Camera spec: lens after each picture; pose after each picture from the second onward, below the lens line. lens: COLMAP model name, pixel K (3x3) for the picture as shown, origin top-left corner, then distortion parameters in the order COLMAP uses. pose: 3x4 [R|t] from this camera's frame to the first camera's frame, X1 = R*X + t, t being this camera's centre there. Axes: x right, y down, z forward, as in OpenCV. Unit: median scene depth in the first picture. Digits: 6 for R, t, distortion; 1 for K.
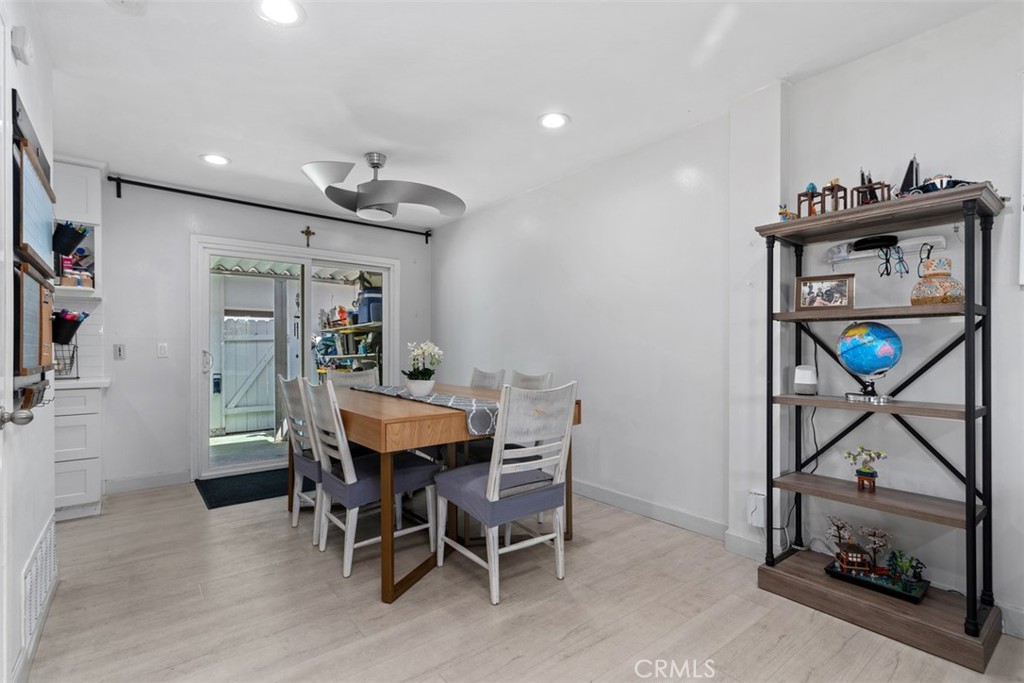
lens RADIAL K [[475.8, 0, 512.5], [0, 475.8, 346.5], [0, 0, 1]] dist [-0.000098, -0.000254]
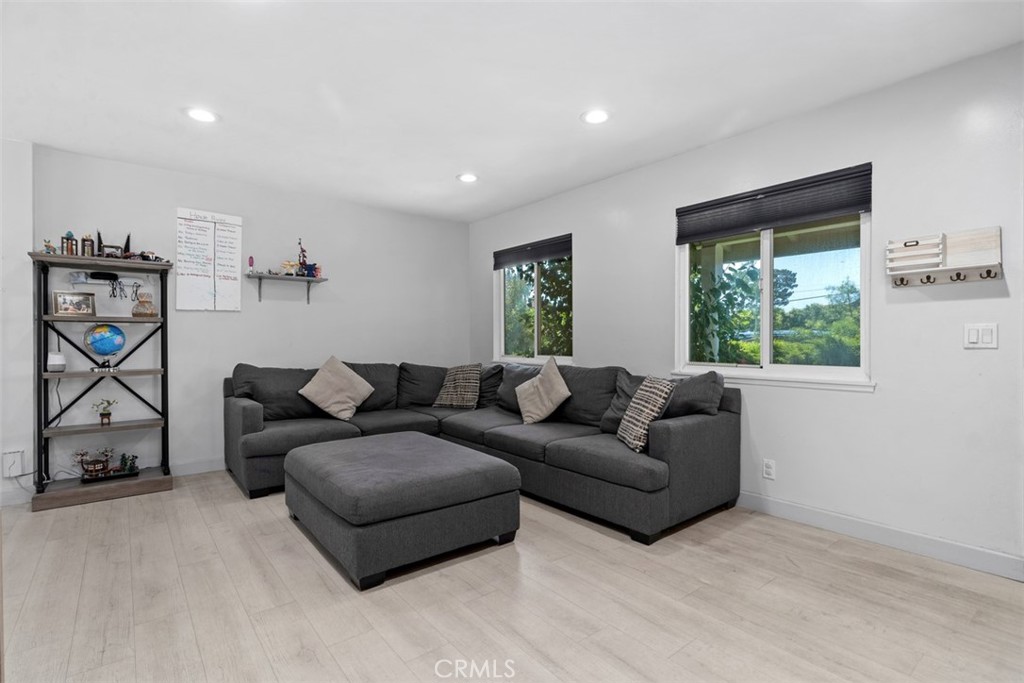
lens RADIAL K [[478.2, 0, 512.0], [0, 478.2, 341.5], [0, 0, 1]] dist [0.043972, -0.023744]
pose [[-0.010285, -0.010765, 0.999889, -0.968674], [-0.001423, 0.999941, 0.010751, -0.010416], [-0.999946, -0.001313, -0.010300, -0.408166]]
